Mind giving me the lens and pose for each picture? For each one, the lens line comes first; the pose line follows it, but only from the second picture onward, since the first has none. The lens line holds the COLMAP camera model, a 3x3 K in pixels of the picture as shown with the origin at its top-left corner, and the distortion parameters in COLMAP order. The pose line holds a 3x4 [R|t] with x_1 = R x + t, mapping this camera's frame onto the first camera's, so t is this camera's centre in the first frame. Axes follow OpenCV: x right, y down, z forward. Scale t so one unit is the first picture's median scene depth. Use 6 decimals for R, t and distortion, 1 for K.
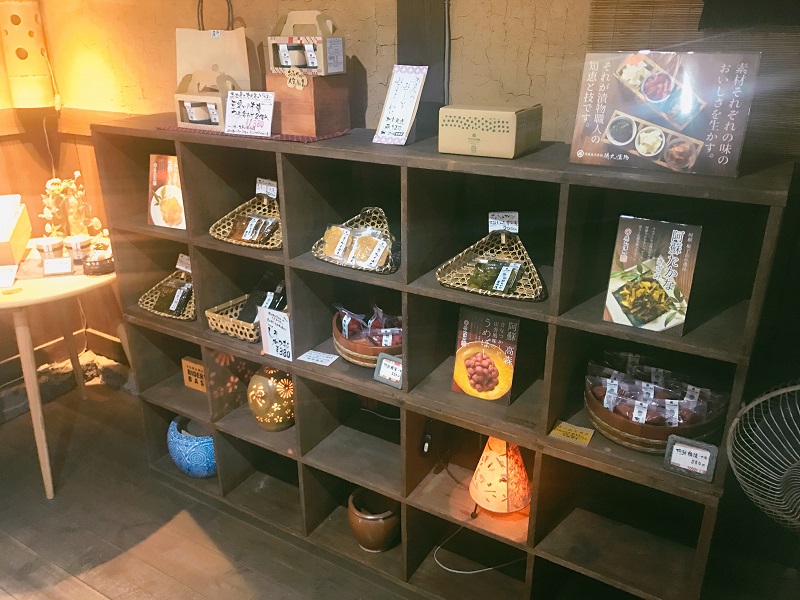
lens RADIAL K [[645.0, 0, 401.0], [0, 645.0, 296.9], [0, 0, 1]] dist [0.007186, 0.006712]
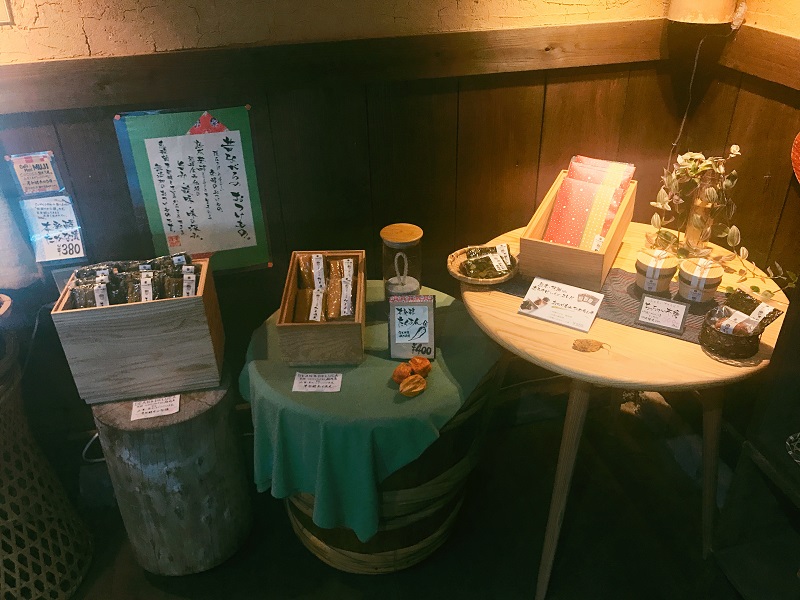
lens RADIAL K [[645.0, 0, 401.1], [0, 645.0, 301.2], [0, 0, 1]] dist [0.007186, 0.006712]
pose [[0.703405, 0.363097, -0.611050, -0.301309], [-0.241200, 0.930601, 0.275325, -0.150306], [0.668613, -0.046280, 0.742169, 0.343003]]
